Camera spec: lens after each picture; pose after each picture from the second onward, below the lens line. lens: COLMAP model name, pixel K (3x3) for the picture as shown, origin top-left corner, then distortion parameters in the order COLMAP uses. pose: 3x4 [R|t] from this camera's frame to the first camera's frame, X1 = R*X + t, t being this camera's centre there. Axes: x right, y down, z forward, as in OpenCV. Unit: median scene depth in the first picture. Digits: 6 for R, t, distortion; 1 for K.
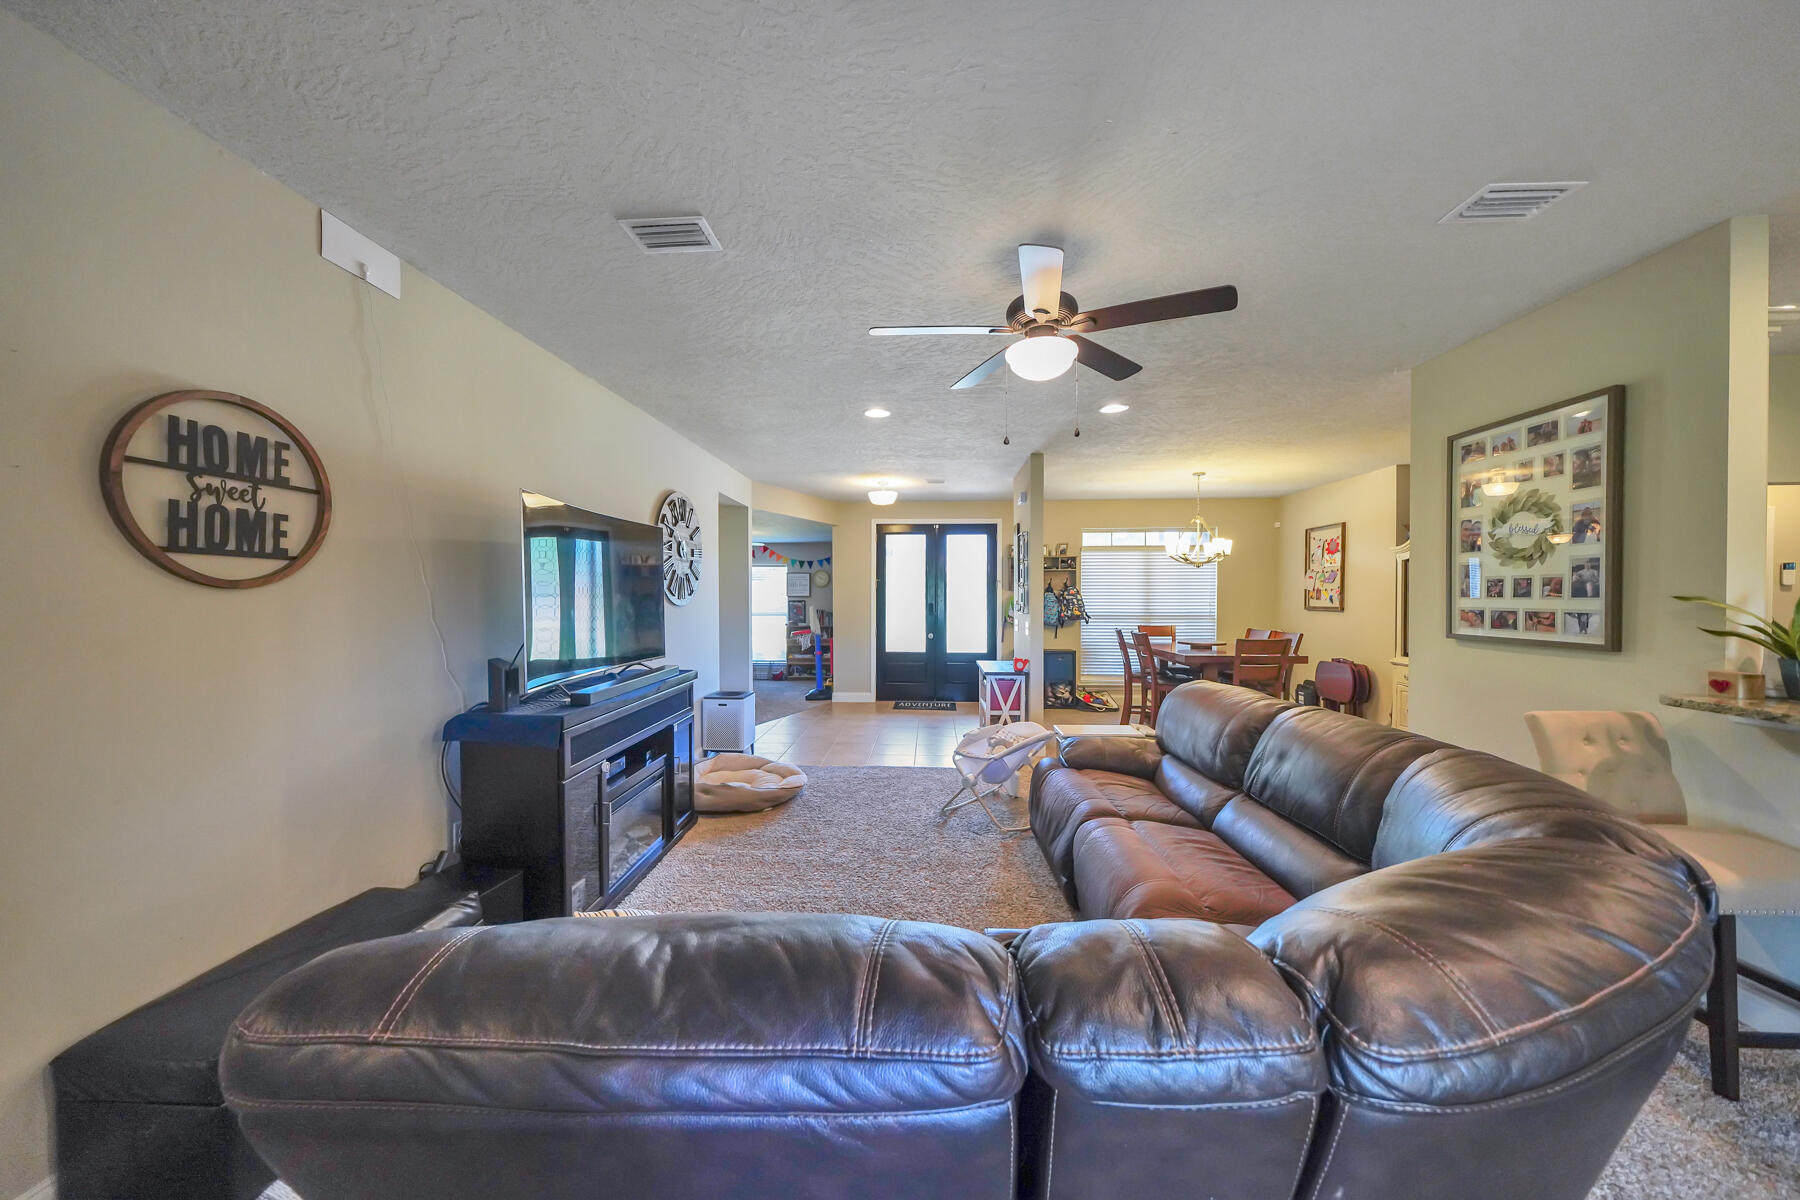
lens RADIAL K [[612.6, 0, 894.8], [0, 612.6, 602.8], [0, 0, 1]] dist [-0.006897, 0.000395]
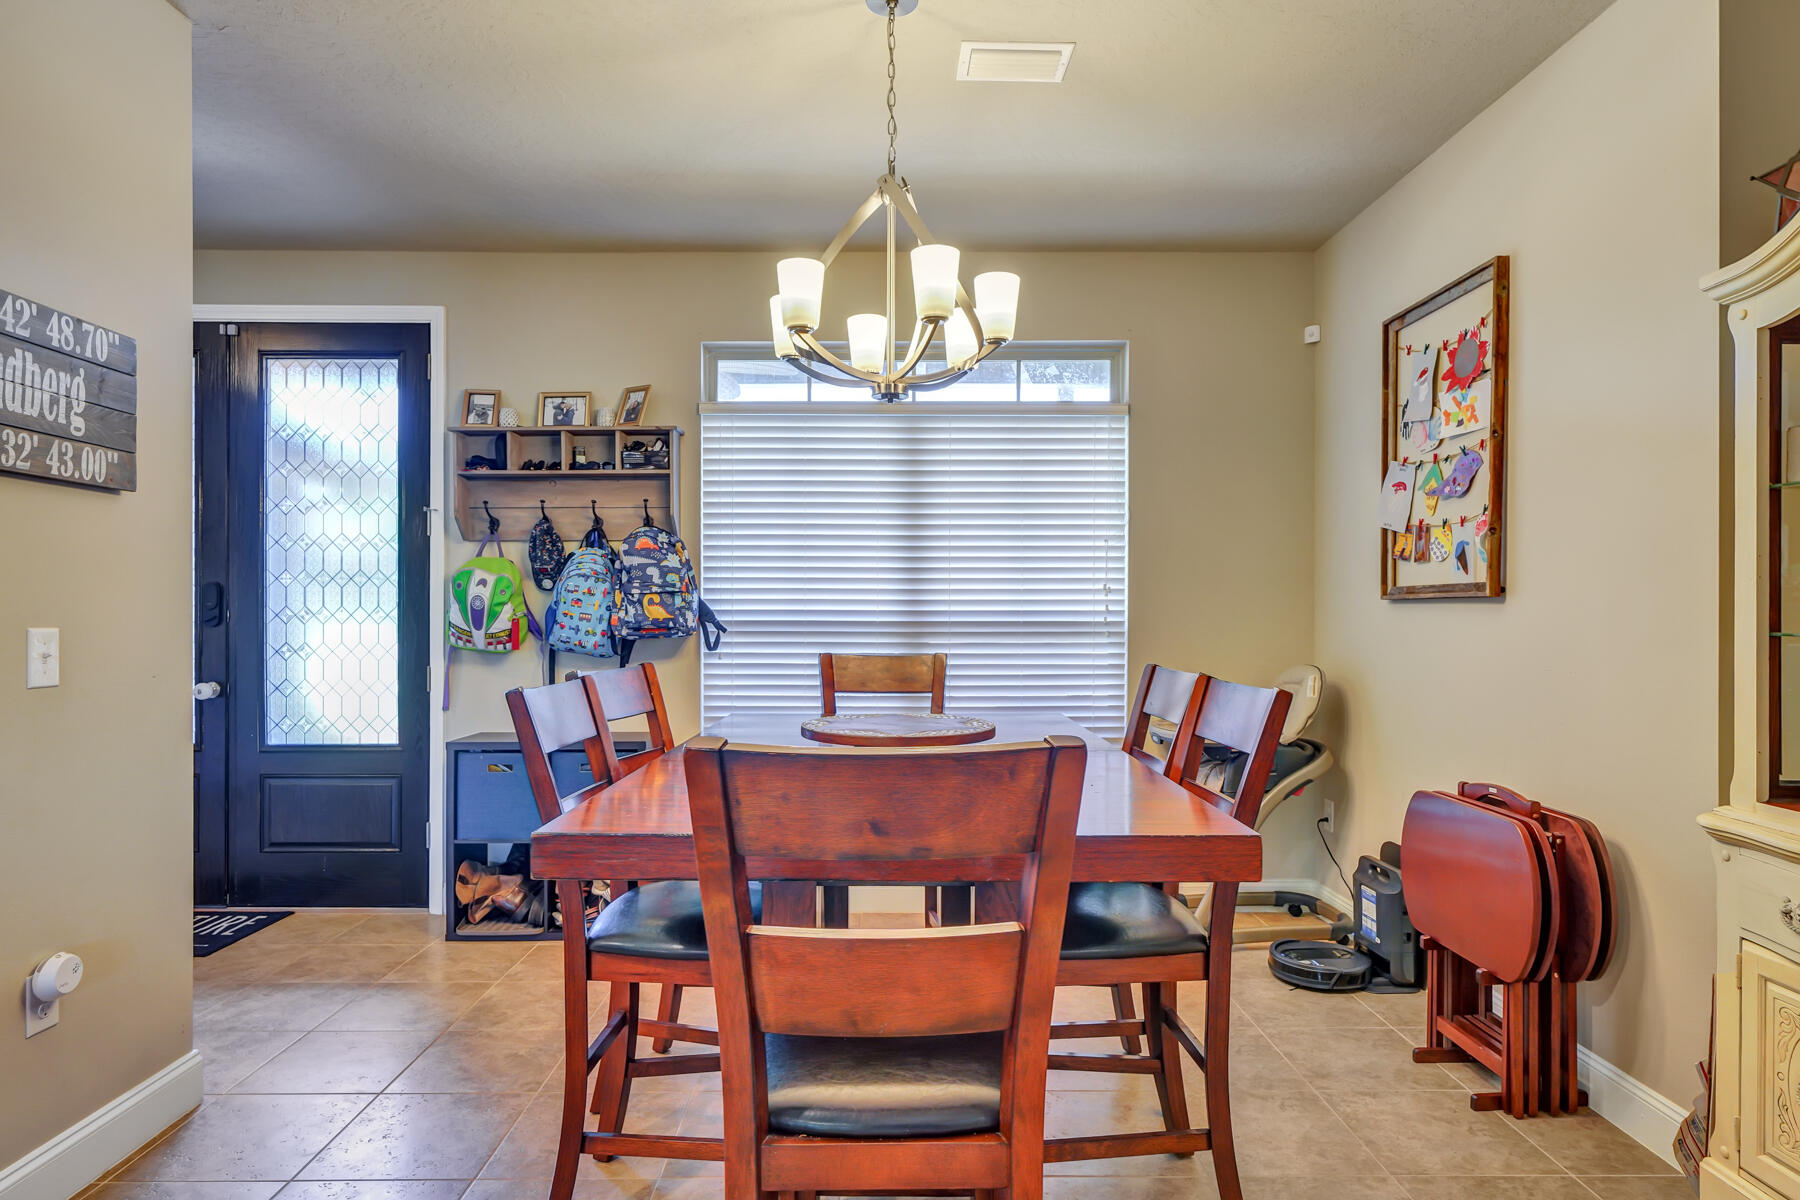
lens RADIAL K [[991.8, 0, 903.8], [0, 991.8, 604.9], [0, 0, 1]] dist [-0.001427, 0.000315]
pose [[0.998365, 0.000067, 0.057154, 0.448474], [0.000565, 0.999939, -0.011028, 0.020965], [-0.057152, 0.011043, 0.998304, 0.582869]]
